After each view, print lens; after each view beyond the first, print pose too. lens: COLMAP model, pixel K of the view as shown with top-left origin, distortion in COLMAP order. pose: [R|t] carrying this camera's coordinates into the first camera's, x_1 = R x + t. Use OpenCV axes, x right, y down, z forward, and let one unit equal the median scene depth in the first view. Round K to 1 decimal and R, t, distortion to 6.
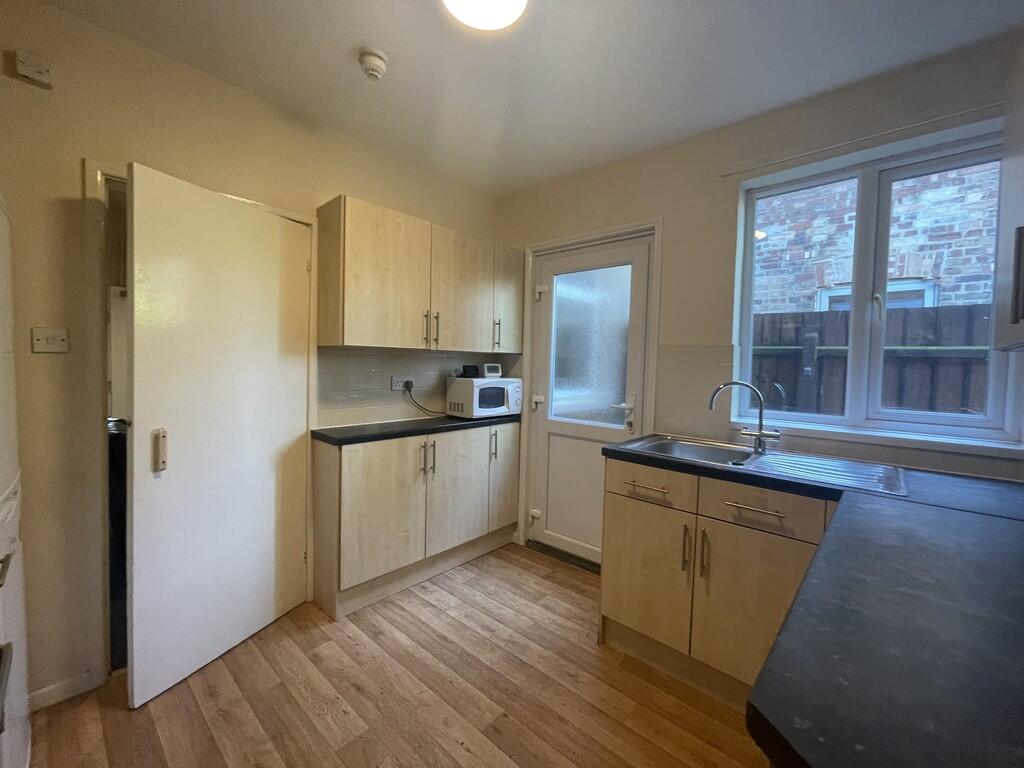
lens RADIAL K [[413.7, 0, 515.0], [0, 413.7, 385.9], [0, 0, 1]] dist [-0.002554, -0.000299]
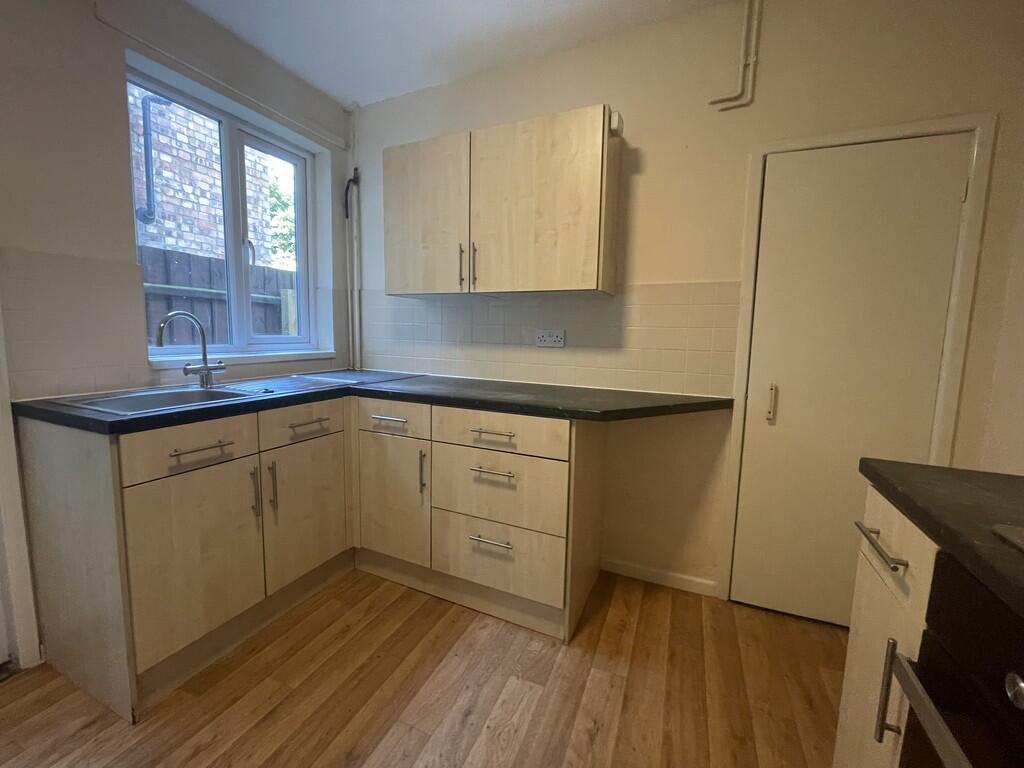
lens RADIAL K [[413.7, 0, 513.4], [0, 413.7, 377.5], [0, 0, 1]] dist [-0.002554, -0.000299]
pose [[-0.305991, -0.138747, 0.941870, -0.534407], [0.019632, 0.988193, 0.151948, 0.007154], [-0.951832, 0.064985, -0.299654, 0.632023]]
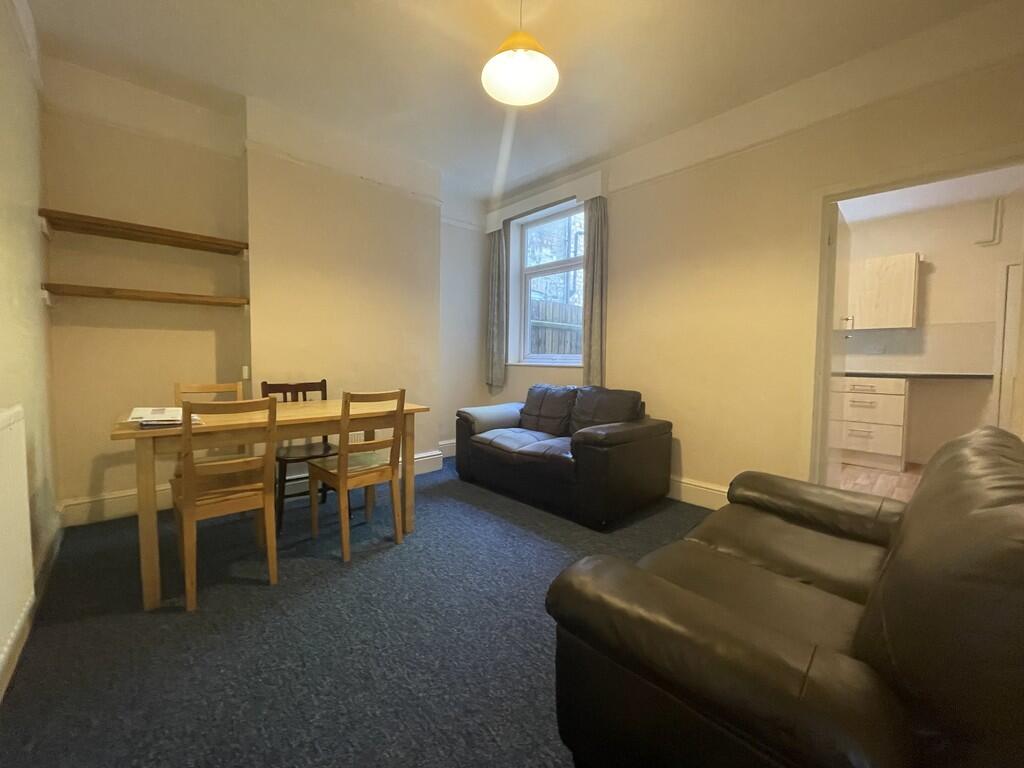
lens RADIAL K [[413.7, 0, 512.2], [0, 413.7, 378.4], [0, 0, 1]] dist [-0.002554, -0.000299]
pose [[0.092025, -0.072729, 0.993097, -1.809313], [0.040086, 0.996791, 0.069285, -0.006888], [-0.994950, 0.033433, 0.094645, 1.825457]]
